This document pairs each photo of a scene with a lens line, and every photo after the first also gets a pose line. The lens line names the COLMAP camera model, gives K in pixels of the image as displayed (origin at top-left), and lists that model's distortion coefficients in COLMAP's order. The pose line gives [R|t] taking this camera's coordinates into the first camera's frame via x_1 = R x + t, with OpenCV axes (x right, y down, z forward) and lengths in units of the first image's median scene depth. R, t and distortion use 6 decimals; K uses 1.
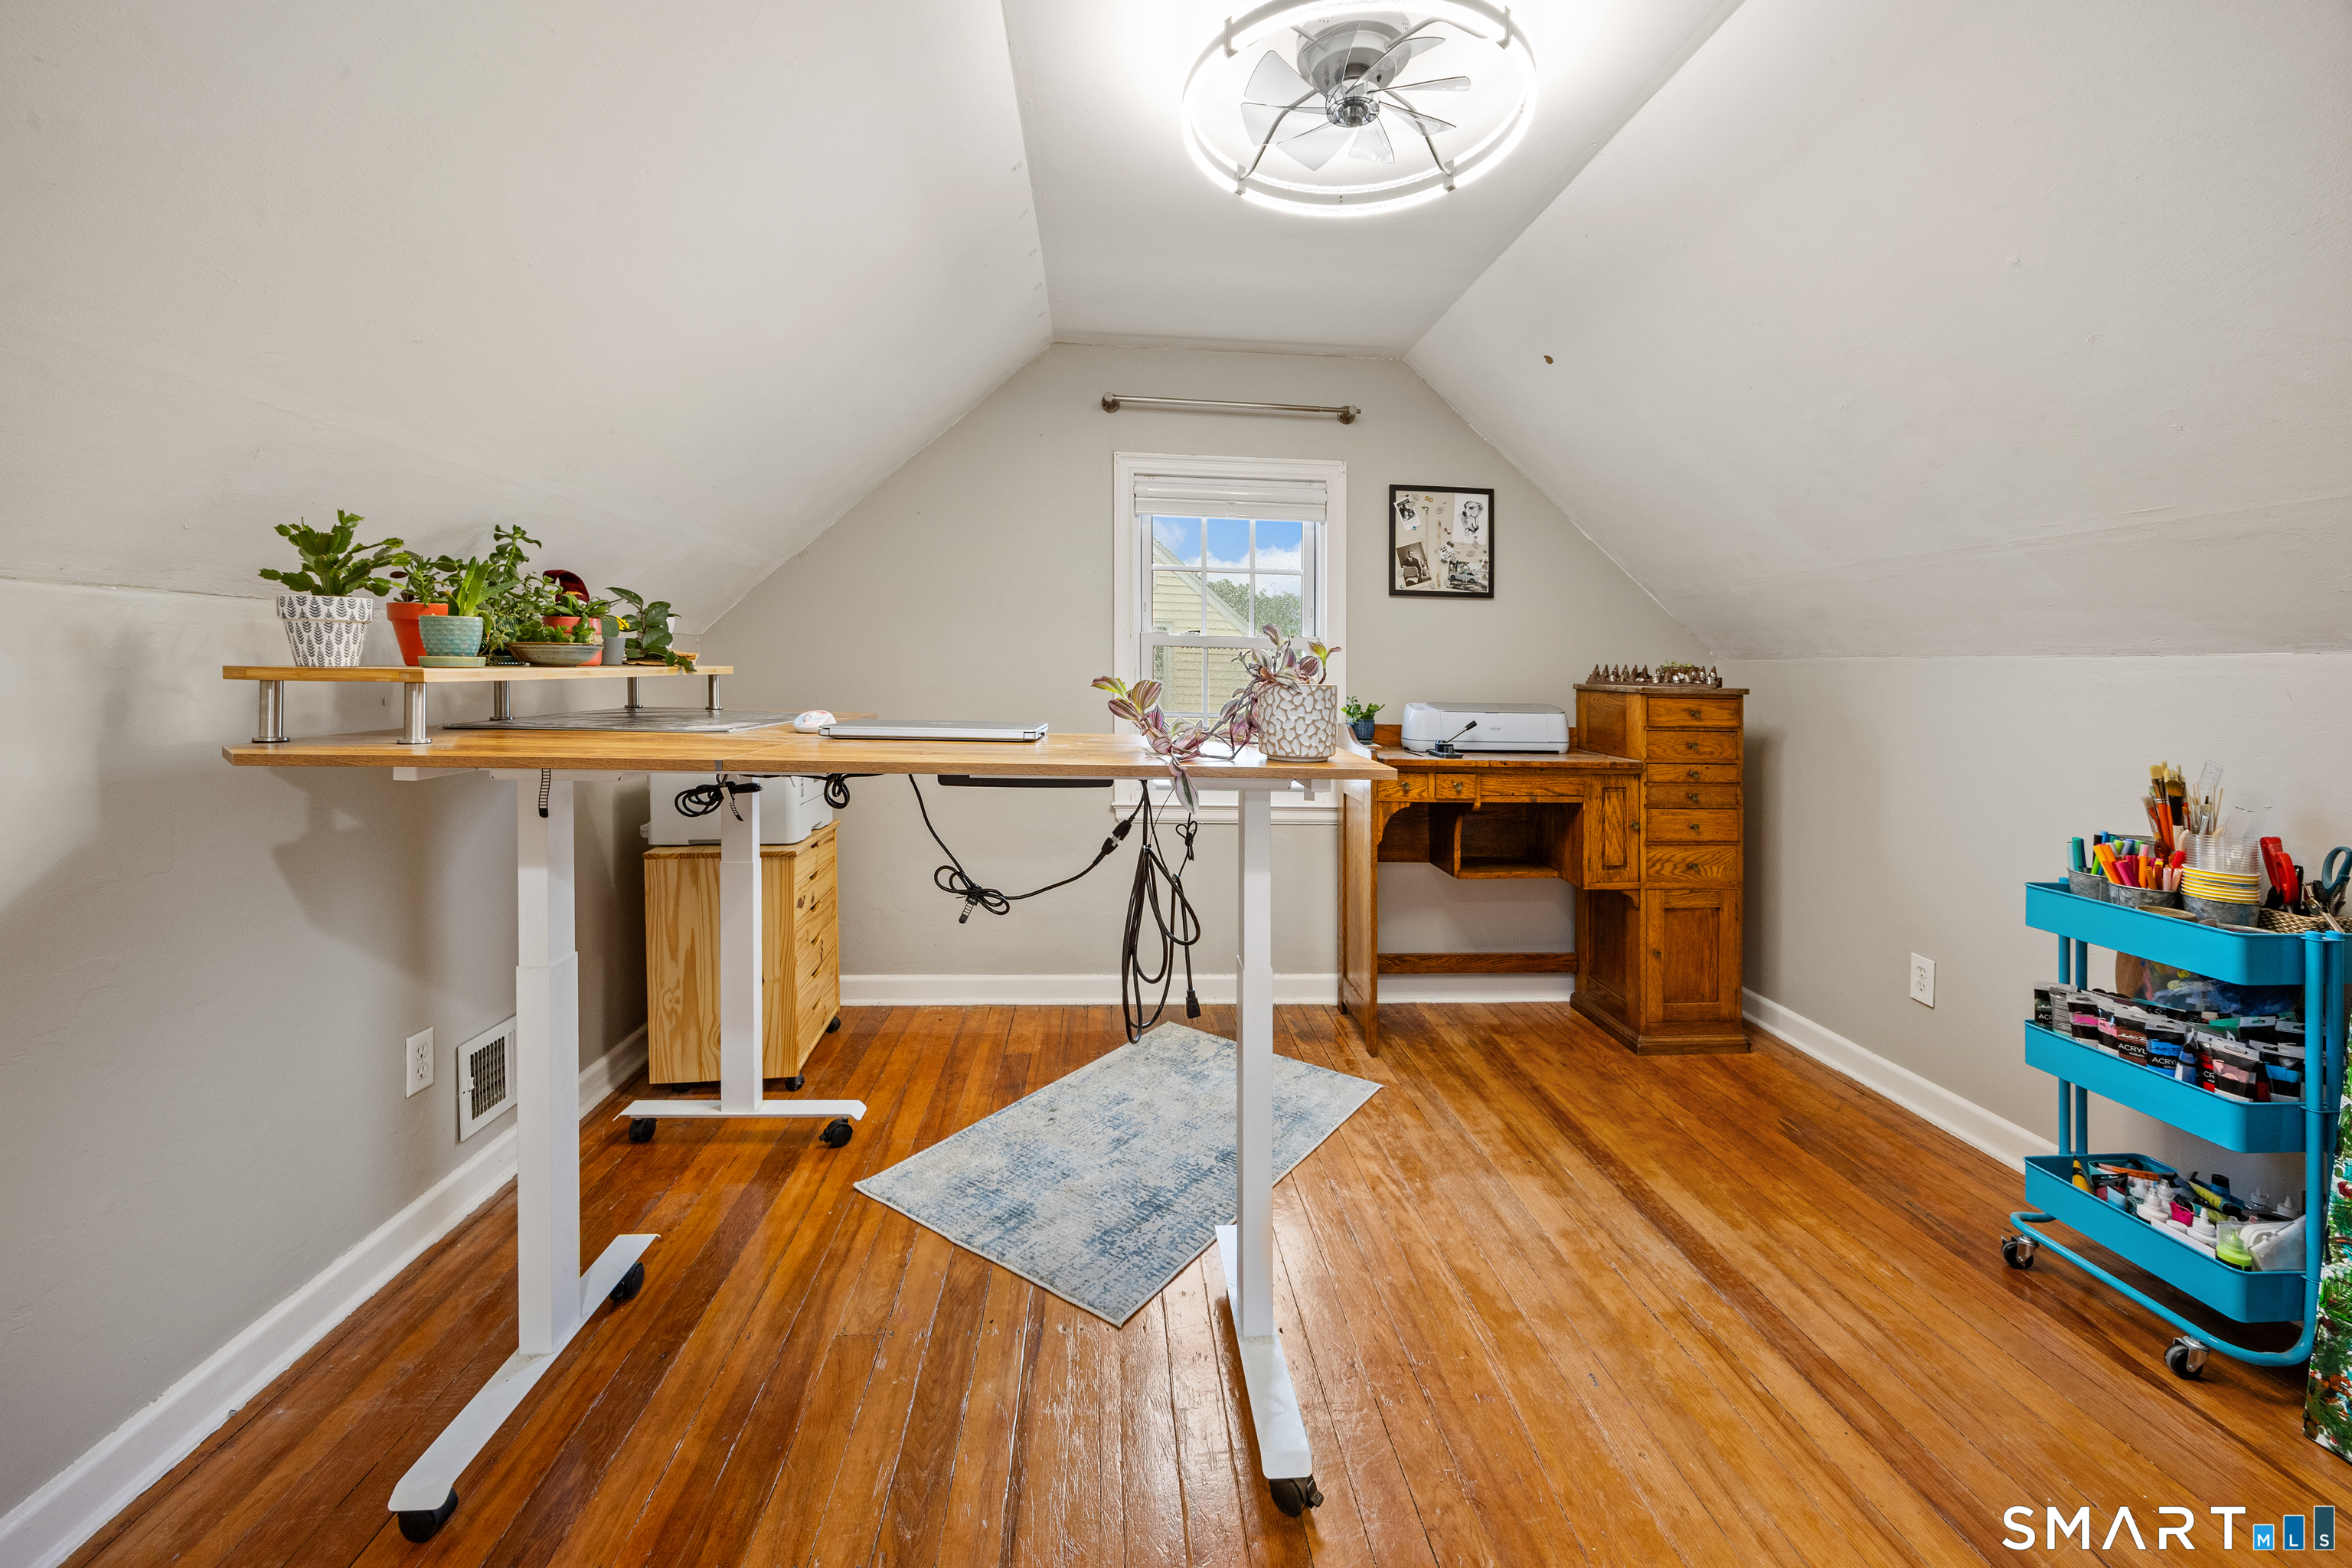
lens RADIAL K [[941.3, 0, 1174.4], [0, 941.3, 692.1], [0, 0, 1]] dist [0.000184, -0.000141]
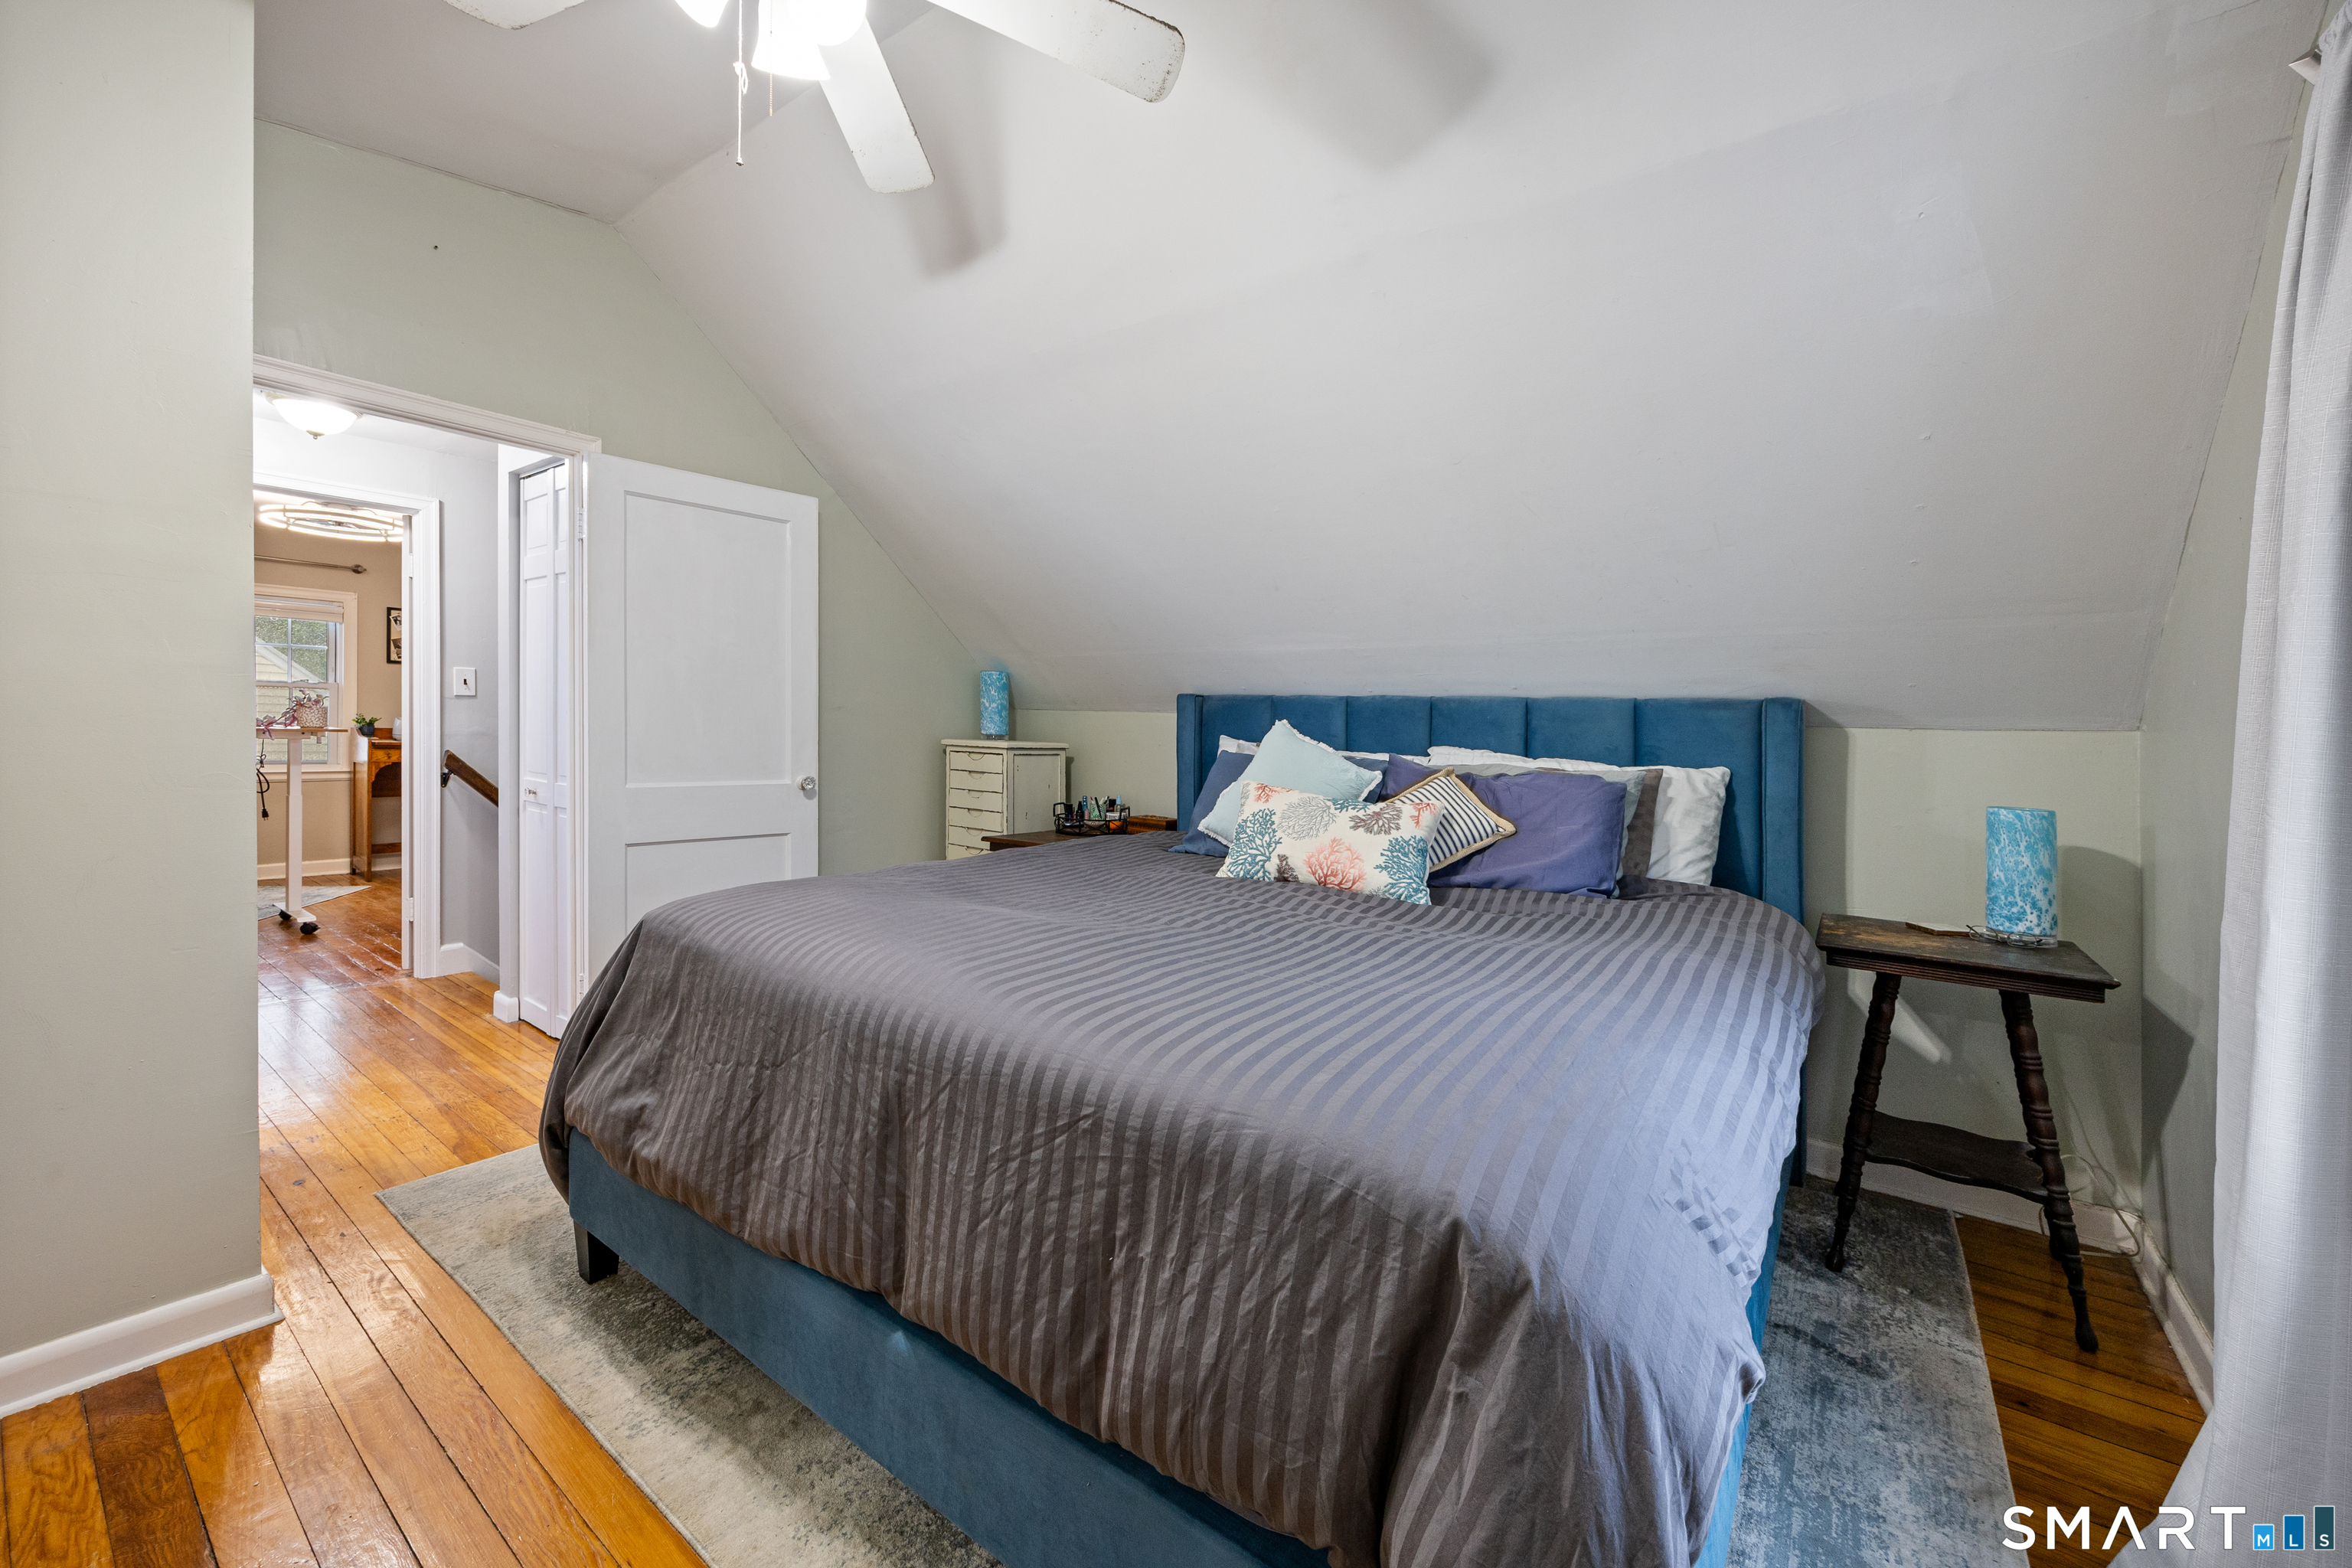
lens RADIAL K [[915.9, 0, 1174.8], [0, 915.9, 704.7], [0, 0, 1]] dist [0.017948, 0.000011]
pose [[0.655176, 0.008892, 0.755424, -0.159874], [0.002958, 0.999893, -0.014335, 0.018378], [-0.755471, 0.011626, 0.655079, -1.546285]]
